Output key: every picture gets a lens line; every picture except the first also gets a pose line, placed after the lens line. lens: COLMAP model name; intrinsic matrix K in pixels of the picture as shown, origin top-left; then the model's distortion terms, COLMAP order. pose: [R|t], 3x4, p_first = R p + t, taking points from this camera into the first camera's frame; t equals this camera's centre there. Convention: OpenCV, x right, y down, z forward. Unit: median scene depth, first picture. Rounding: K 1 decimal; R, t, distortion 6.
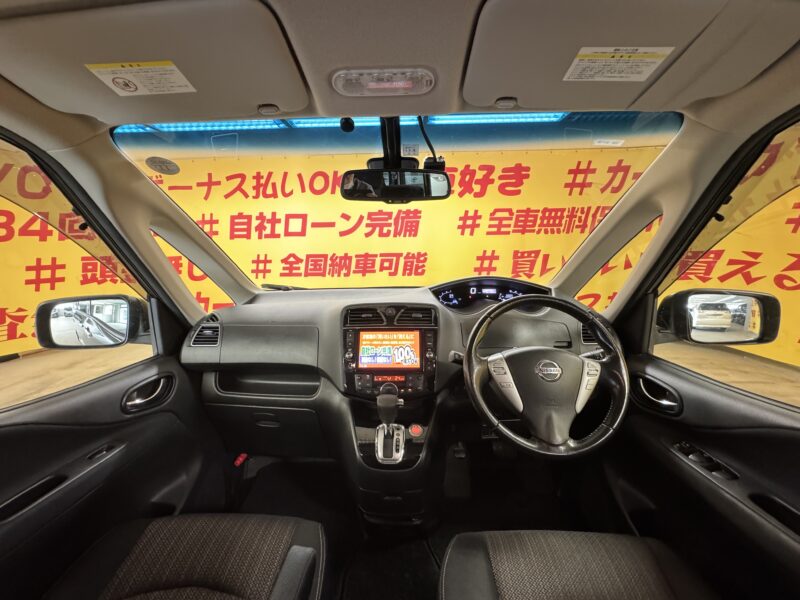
lens RADIAL K [[315.0, 0, 399.3], [0, 315.0, 301.3], [0, 0, 1]] dist [-0.008471, -0.001366]
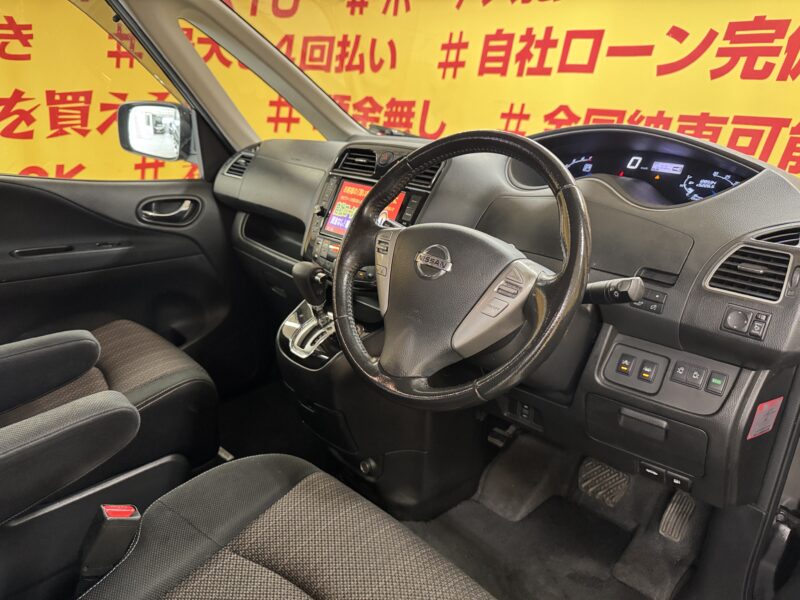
lens RADIAL K [[572.9, 0, 400.8], [0, 572.9, 297.5], [0, 0, 1]] dist [-0.006136, -0.007088]
pose [[0.730247, 0.268596, -0.628168, 0.199204], [-0.172272, 0.962156, 0.211137, 0.014020], [0.661106, -0.045966, 0.748883, 0.035823]]
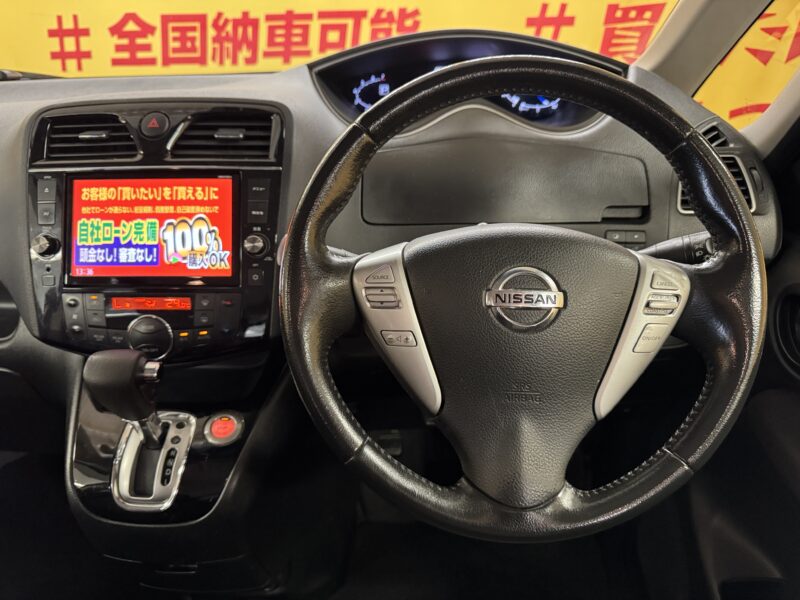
lens RADIAL K [[572.9, 0, 394.7], [0, 572.9, 299.1], [0, 0, 1]] dist [-0.006136, -0.007088]
pose [[0.999980, 0.000397, -0.006355, 0.063337], [0.001475, 0.956441, 0.291922, 0.008654], [0.006194, -0.291926, 0.956421, 0.079105]]
